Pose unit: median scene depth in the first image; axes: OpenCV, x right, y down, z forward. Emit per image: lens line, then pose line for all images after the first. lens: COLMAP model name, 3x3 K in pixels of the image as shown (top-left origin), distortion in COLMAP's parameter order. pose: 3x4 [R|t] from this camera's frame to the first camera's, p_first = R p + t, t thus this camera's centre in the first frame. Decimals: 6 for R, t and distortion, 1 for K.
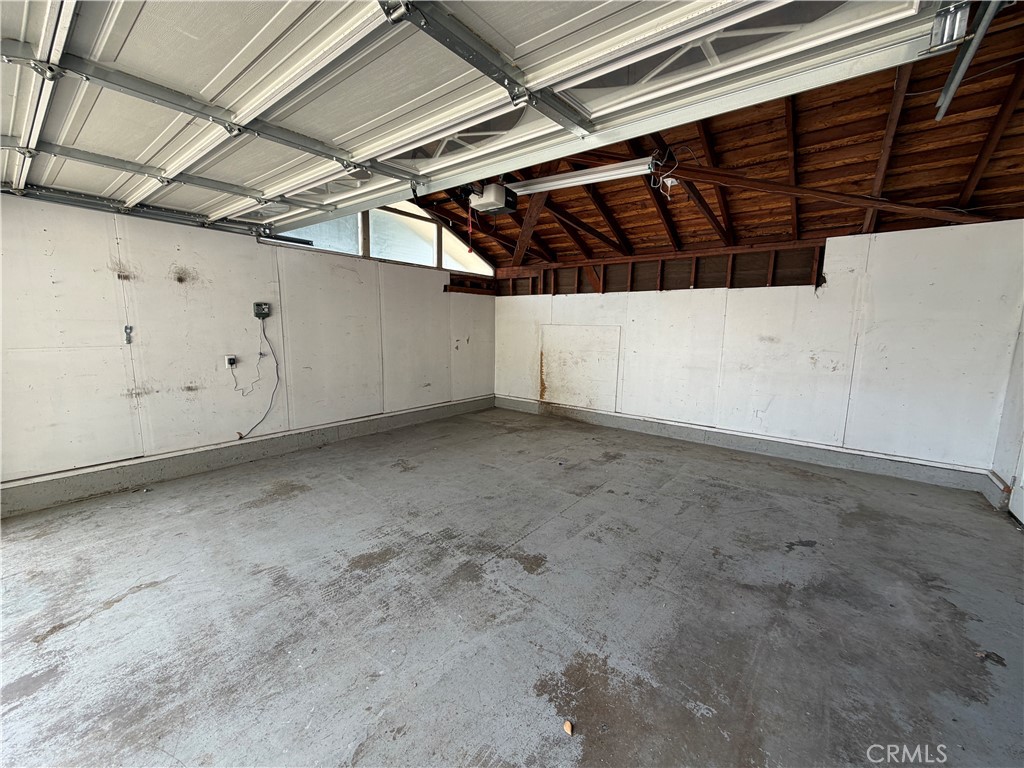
lens RADIAL K [[407.9, 0, 509.6], [0, 407.9, 384.6], [0, 0, 1]] dist [-0.000155, -0.000037]
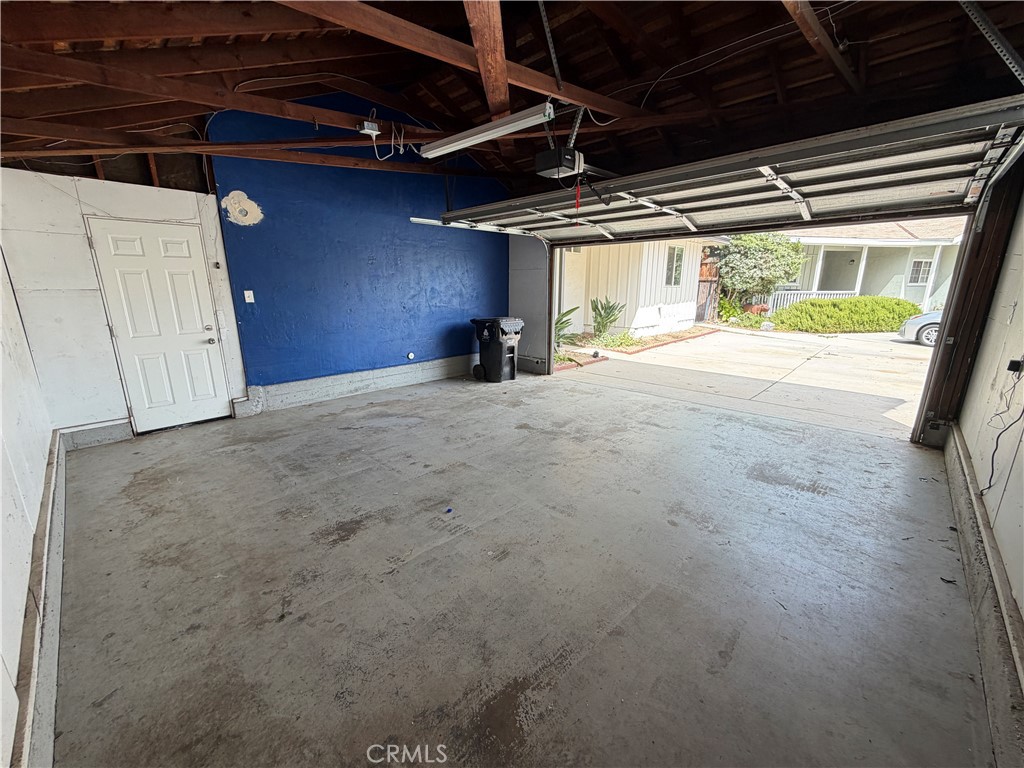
lens RADIAL K [[407.9, 0, 509.6], [0, 407.9, 384.6], [0, 0, 1]] dist [-0.000155, -0.000037]
pose [[-0.995352, -0.038134, 0.088430, -0.022221], [-0.002080, 0.926554, 0.376155, -0.270103], [-0.096279, 0.374223, -0.922327, 1.752882]]
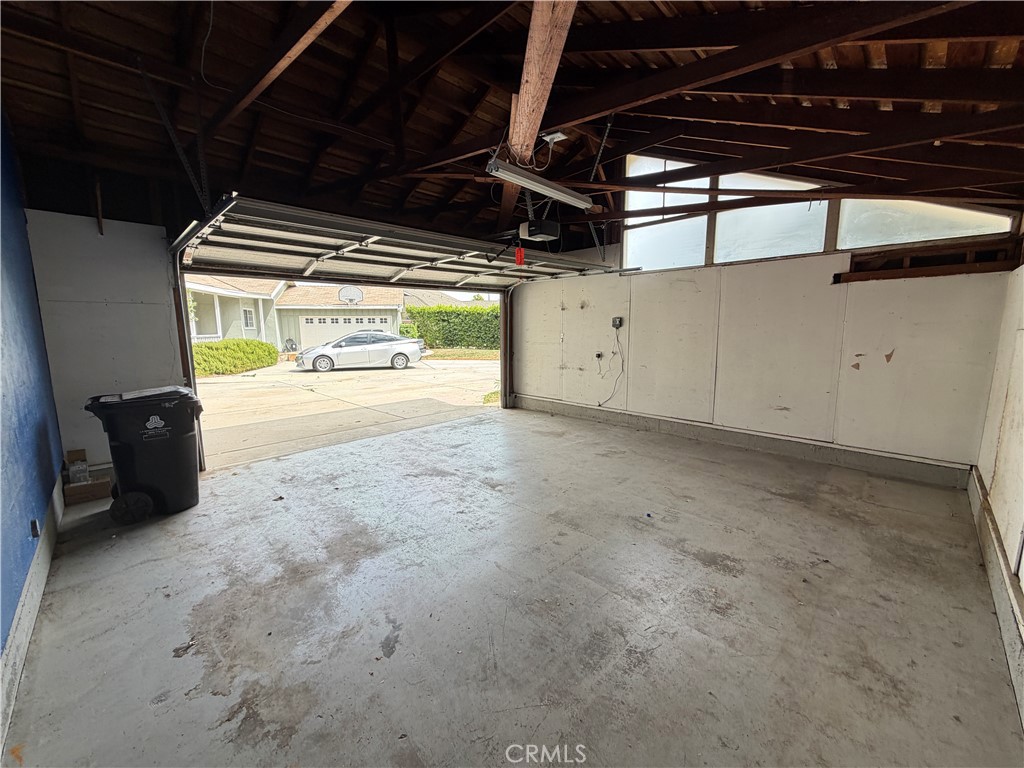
lens RADIAL K [[407.9, 0, 509.6], [0, 407.9, 384.6], [0, 0, 1]] dist [-0.000155, -0.000037]
pose [[-0.119683, 0.124981, -0.984914, 1.012317], [-0.138201, 0.980289, 0.141187, -0.133293], [0.983146, 0.153014, -0.100051, 0.909871]]
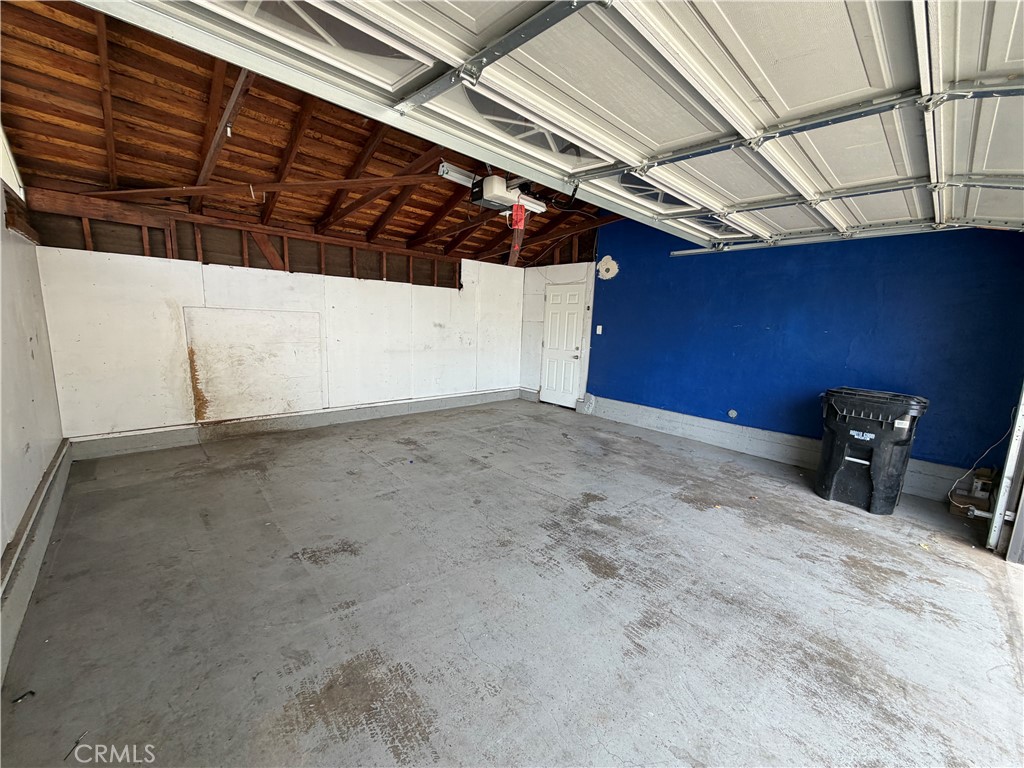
lens RADIAL K [[407.9, 0, 509.6], [0, 407.9, 384.6], [0, 0, 1]] dist [-0.000155, -0.000037]
pose [[0.147516, -0.166031, 0.975024, -0.868828], [0.105237, 0.982848, 0.151442, -0.122800], [-0.983445, 0.080268, 0.162458, 0.698156]]
